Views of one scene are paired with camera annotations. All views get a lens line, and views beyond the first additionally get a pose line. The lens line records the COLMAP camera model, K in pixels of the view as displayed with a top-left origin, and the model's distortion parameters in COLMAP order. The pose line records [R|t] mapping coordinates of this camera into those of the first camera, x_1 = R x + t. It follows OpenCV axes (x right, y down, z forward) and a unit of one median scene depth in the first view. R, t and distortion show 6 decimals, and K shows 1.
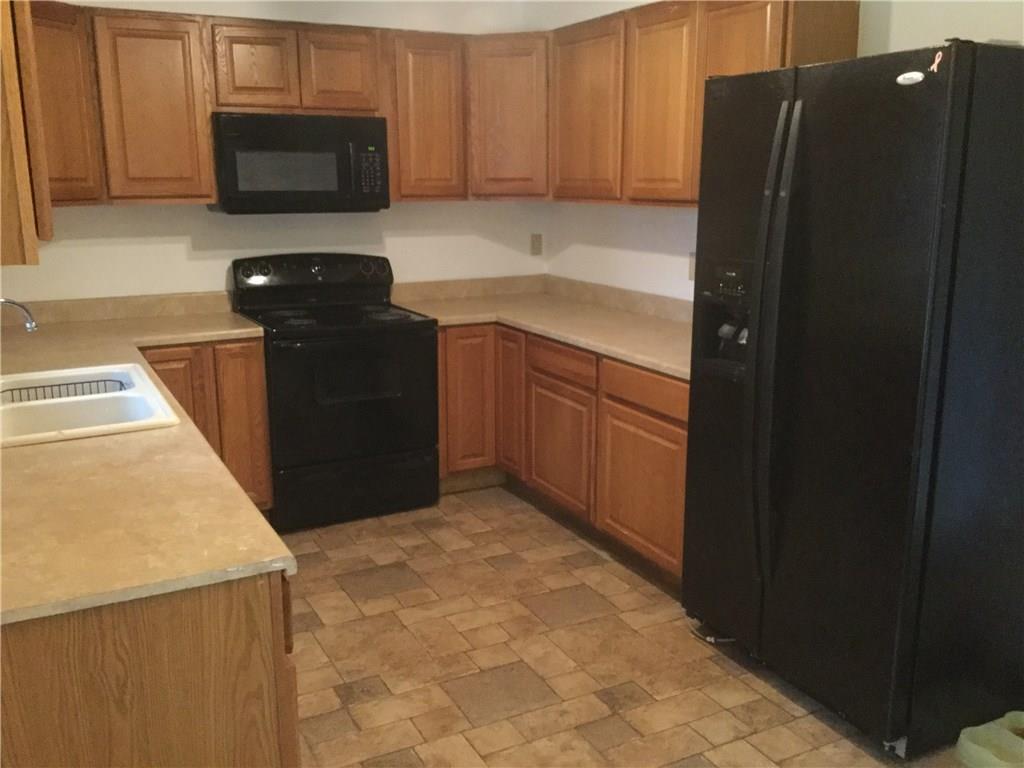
lens RADIAL K [[932.9, 0, 519.5], [0, 932.9, 386.3], [0, 0, 1]] dist [0.069741, 0.000000]
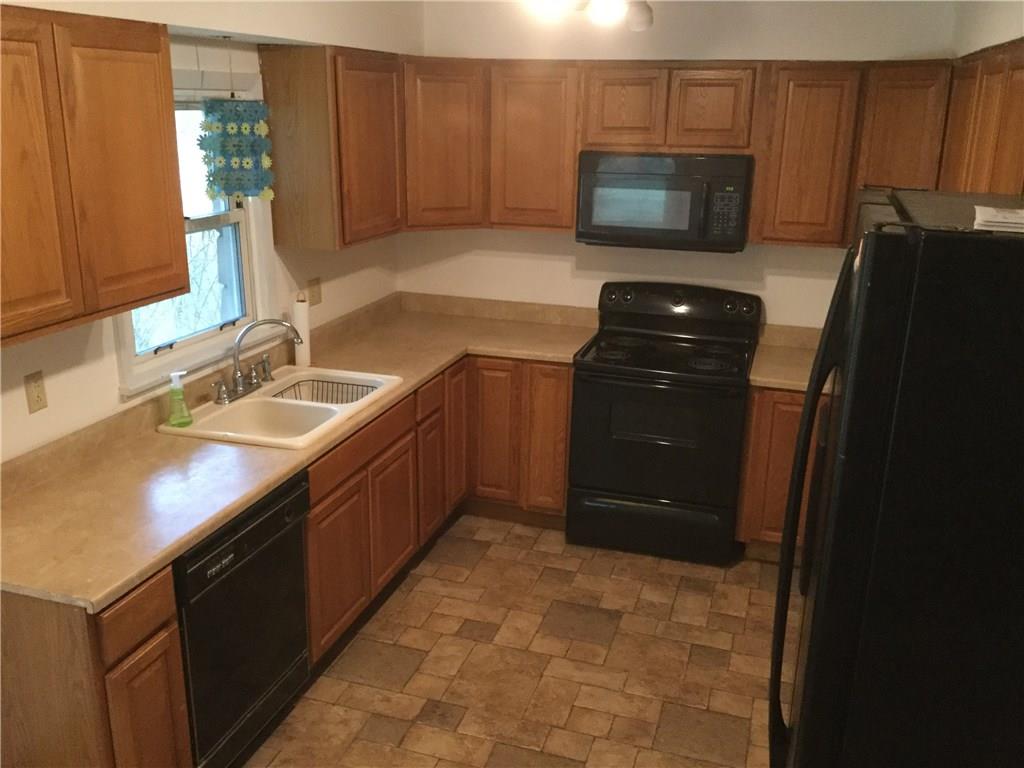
lens RADIAL K [[932.9, 0, 518.8], [0, 932.9, 383.0], [0, 0, 1]] dist [0.069741, 0.000000]
pose [[0.700414, 0.223022, -0.677999, 0.409452], [-0.180547, 0.974395, 0.134002, -0.161558], [0.690524, 0.028554, 0.722746, 0.183803]]
